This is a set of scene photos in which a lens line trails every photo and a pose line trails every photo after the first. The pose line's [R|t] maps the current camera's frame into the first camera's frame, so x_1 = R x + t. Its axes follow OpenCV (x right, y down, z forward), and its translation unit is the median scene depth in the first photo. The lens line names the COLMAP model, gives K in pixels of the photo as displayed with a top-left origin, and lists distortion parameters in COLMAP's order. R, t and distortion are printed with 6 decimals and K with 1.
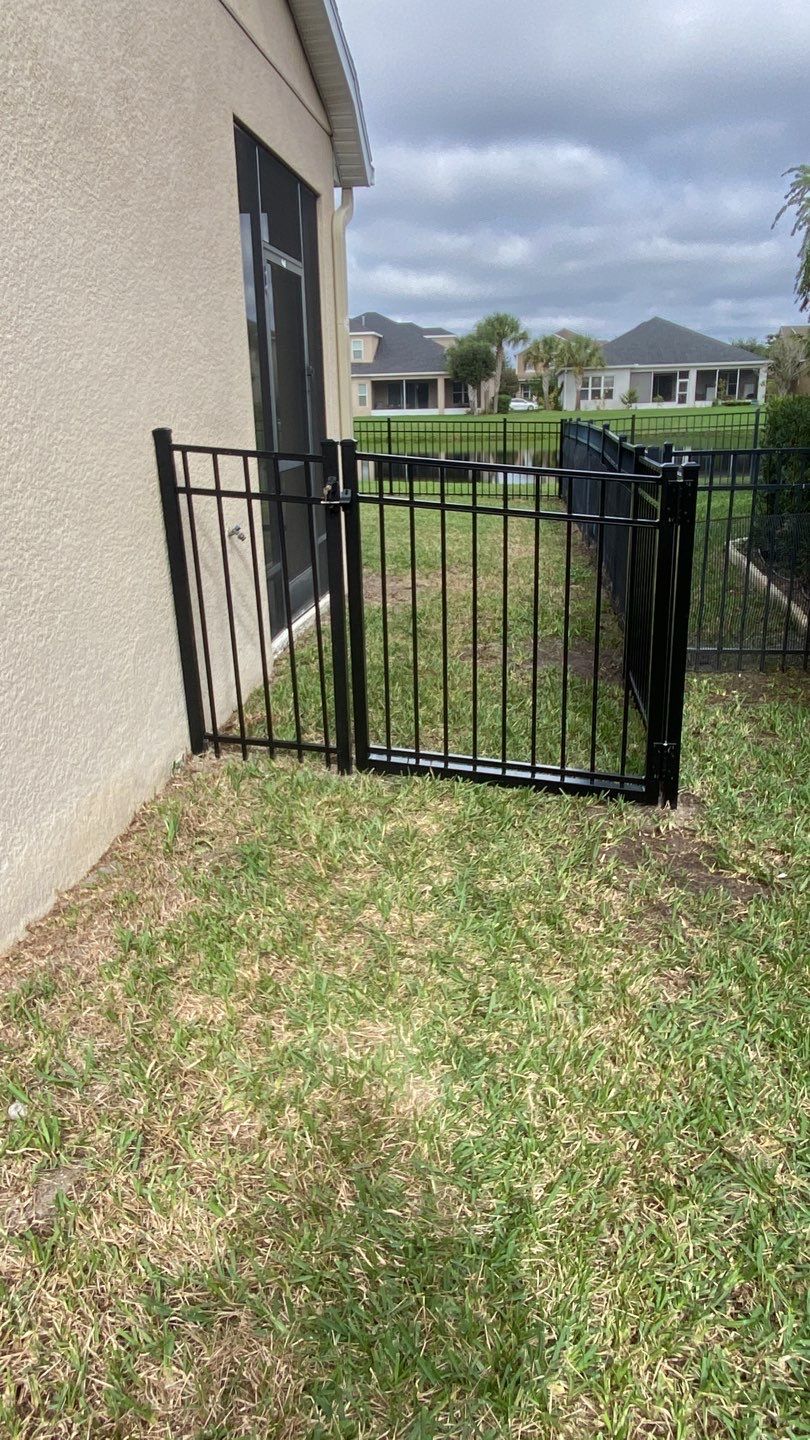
lens RADIAL K [[991.5, 0, 398.5], [0, 991.5, 721.9], [0, 0, 1]] dist [0.021264, -0.000693]
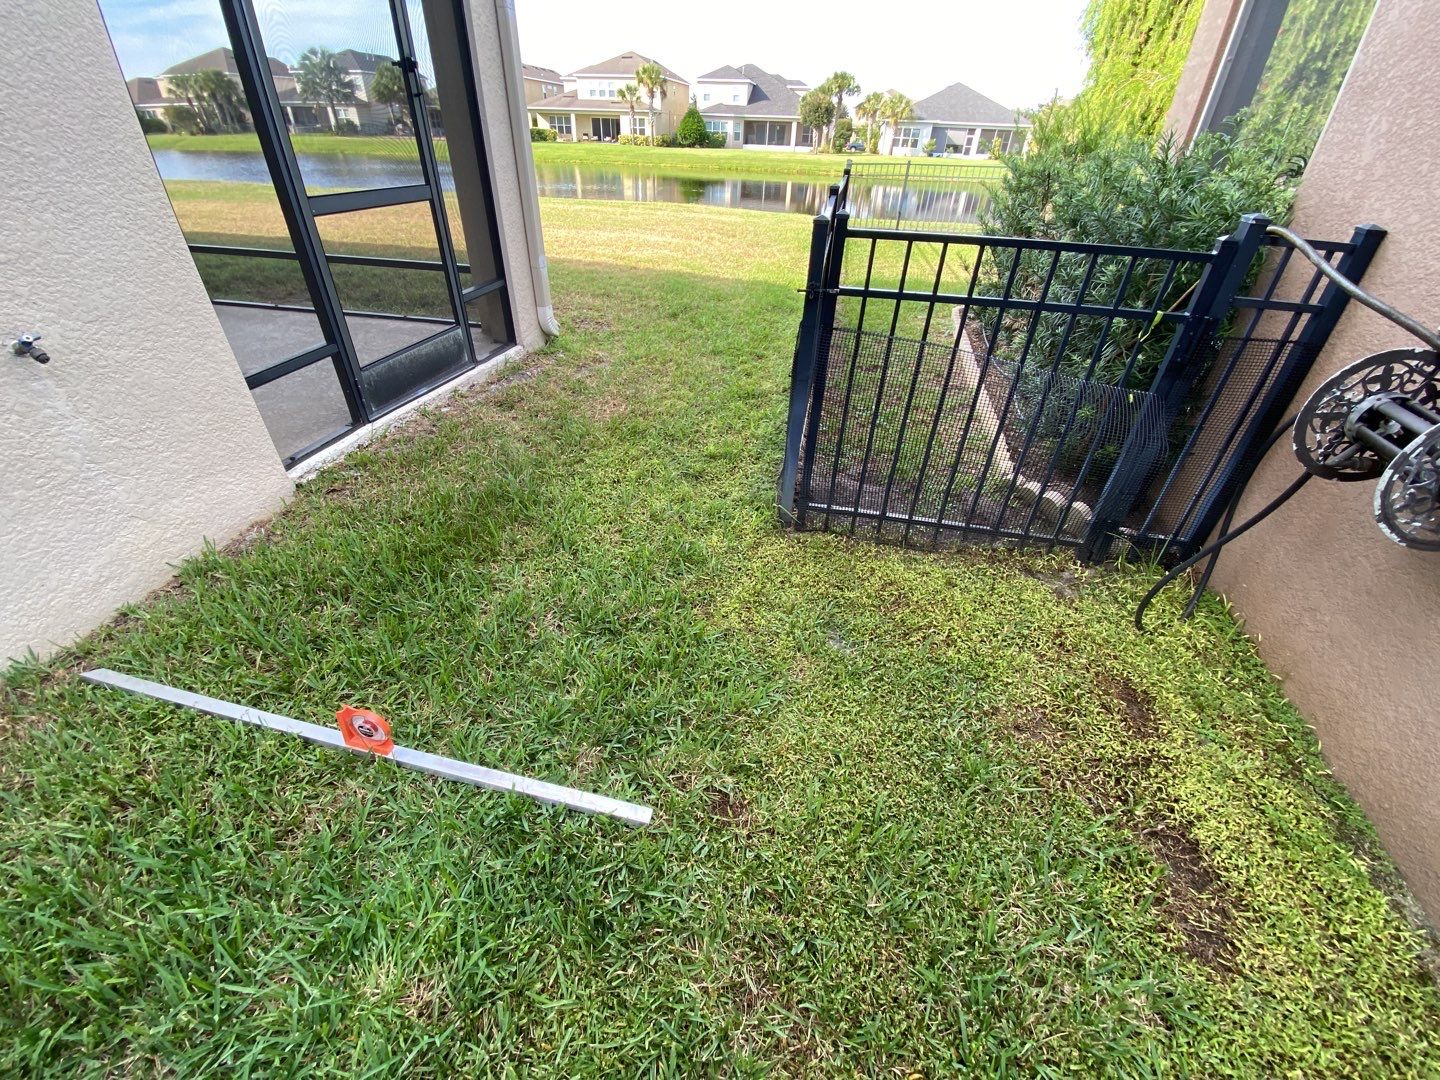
lens RADIAL K [[585.9, 0, 712.2], [0, 585.9, 538.3], [0, 0, 1]] dist [0.016322, -0.016933]
pose [[0.994731, 0.093849, -0.041264, 0.172086], [-0.078411, 0.955758, 0.283511, -0.140950], [0.066046, -0.278782, 0.958081, 0.446904]]
